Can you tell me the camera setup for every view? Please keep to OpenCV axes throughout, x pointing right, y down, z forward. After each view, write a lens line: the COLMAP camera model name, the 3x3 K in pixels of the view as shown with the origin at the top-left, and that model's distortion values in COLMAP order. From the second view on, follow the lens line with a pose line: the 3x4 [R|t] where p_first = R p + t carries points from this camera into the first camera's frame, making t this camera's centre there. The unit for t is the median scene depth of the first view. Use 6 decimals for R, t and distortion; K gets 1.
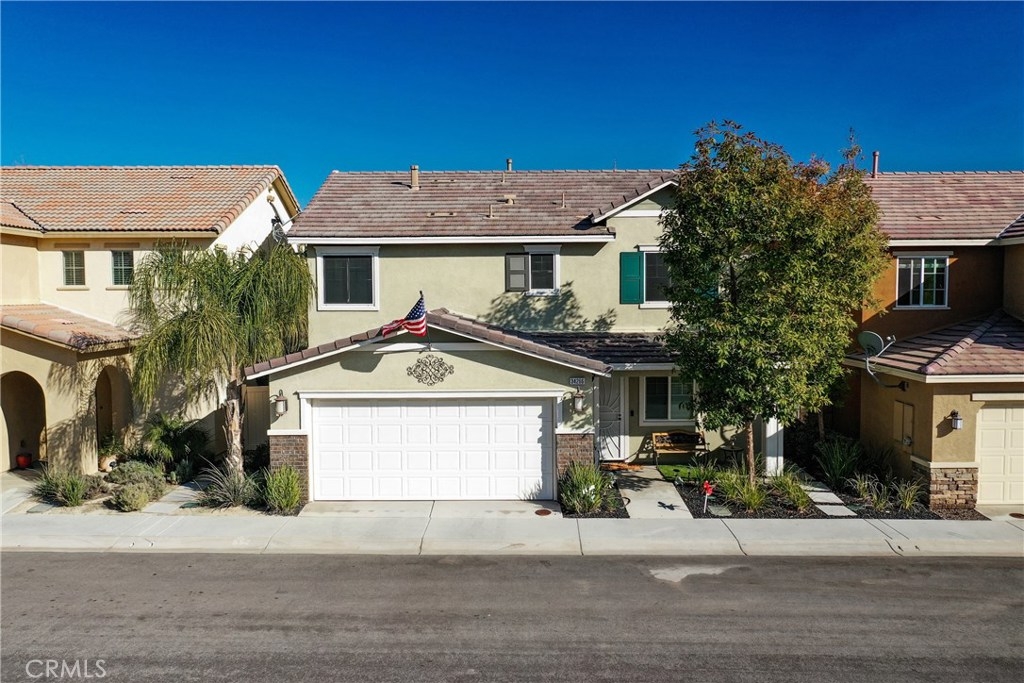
lens RADIAL K [[826.0, 0, 512.5], [0, 826.0, 343.0], [0, 0, 1]] dist [-0.001517, 0.001160]
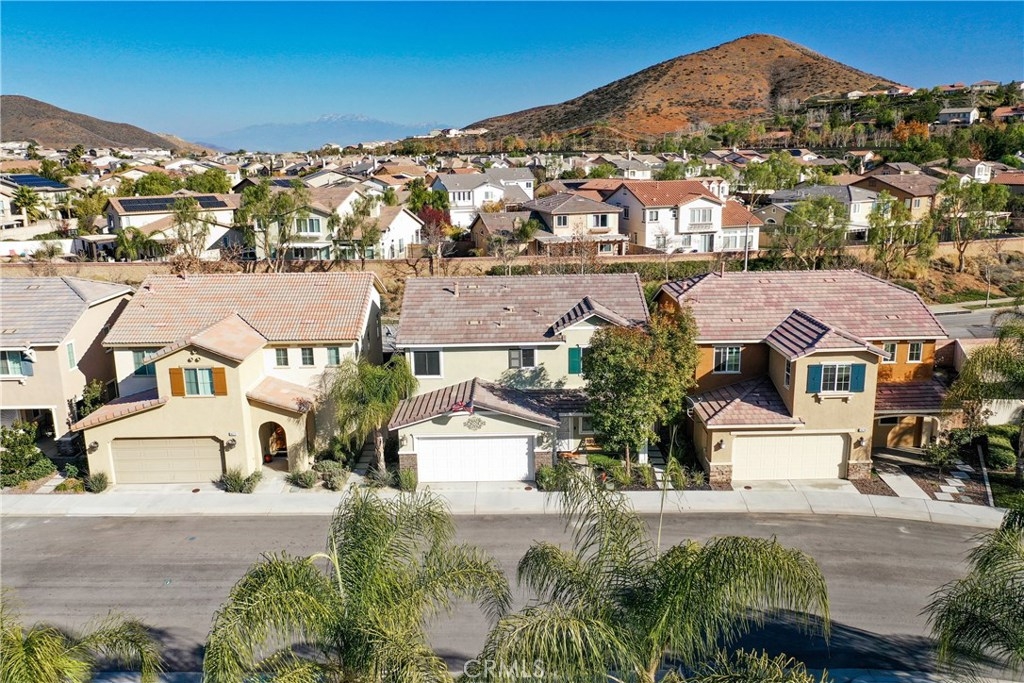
lens RADIAL K [[826.0, 0, 511.9], [0, 826.0, 341.0], [0, 0, 1]] dist [-0.001517, 0.001160]
pose [[0.999921, -0.012528, 0.000236, -0.001851], [0.012309, 0.985599, 0.168651, -0.484256], [-0.002345, -0.168635, 0.985676, -0.953821]]
